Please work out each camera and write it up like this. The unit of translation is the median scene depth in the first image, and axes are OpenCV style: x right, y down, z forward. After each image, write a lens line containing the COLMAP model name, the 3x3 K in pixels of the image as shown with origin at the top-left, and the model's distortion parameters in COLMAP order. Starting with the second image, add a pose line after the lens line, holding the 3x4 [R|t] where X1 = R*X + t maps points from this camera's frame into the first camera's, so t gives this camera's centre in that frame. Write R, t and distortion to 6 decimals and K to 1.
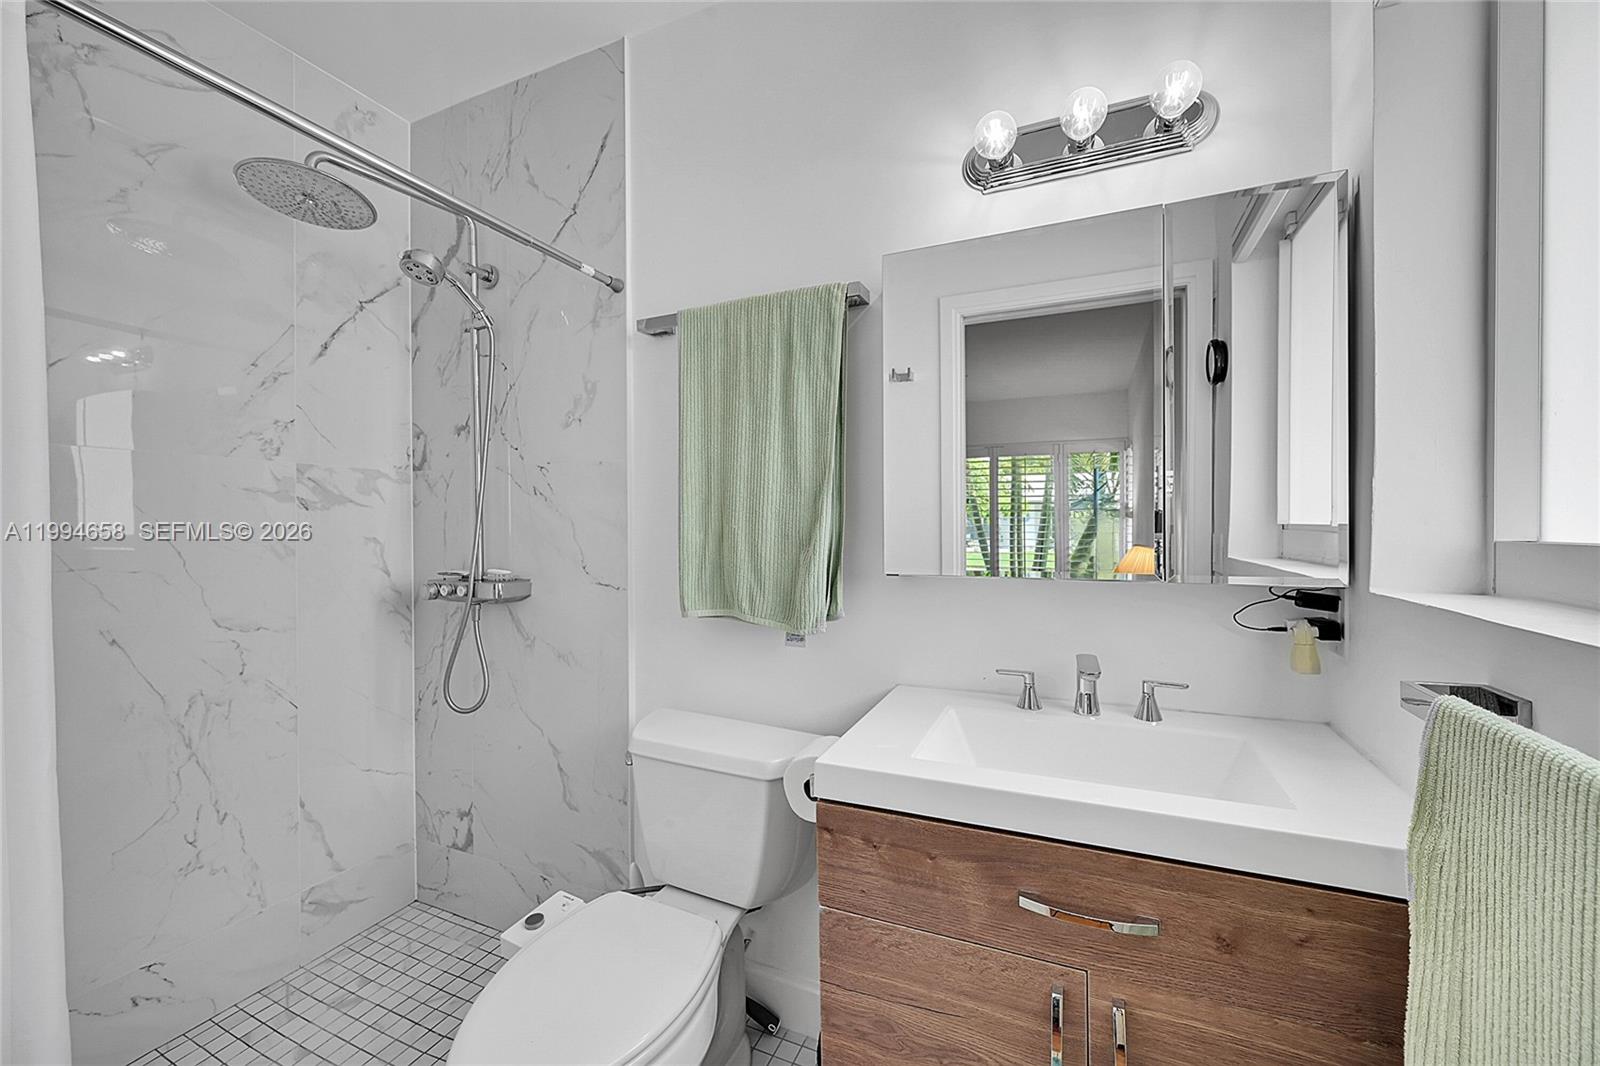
lens RADIAL K [[630.6, 0, 805.3], [0, 630.6, 528.8], [0, 0, 1]] dist [-0.000108, -0.000144]
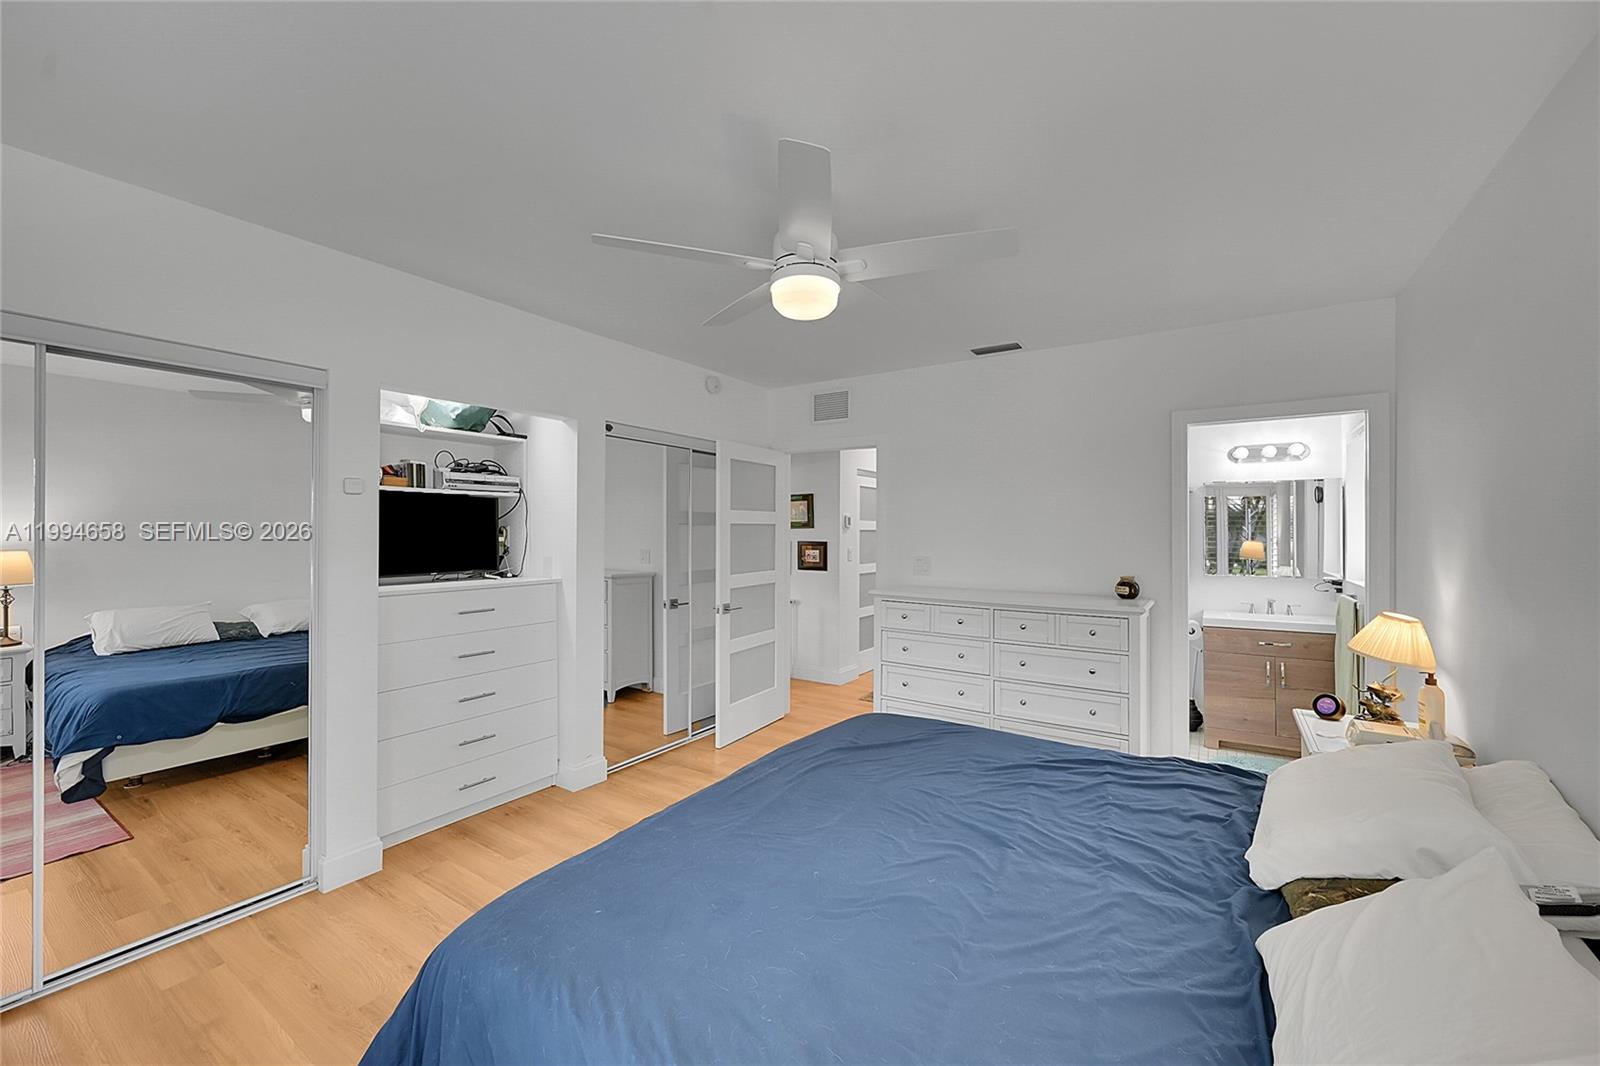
lens RADIAL K [[630.6, 0, 805.3], [0, 630.6, 528.8], [0, 0, 1]] dist [-0.000108, -0.000144]
pose [[0.987429, 0.006110, -0.157945, -1.644430], [-0.009812, 0.999695, -0.022667, -0.091653], [0.157759, 0.023932, 0.987188, -3.055730]]
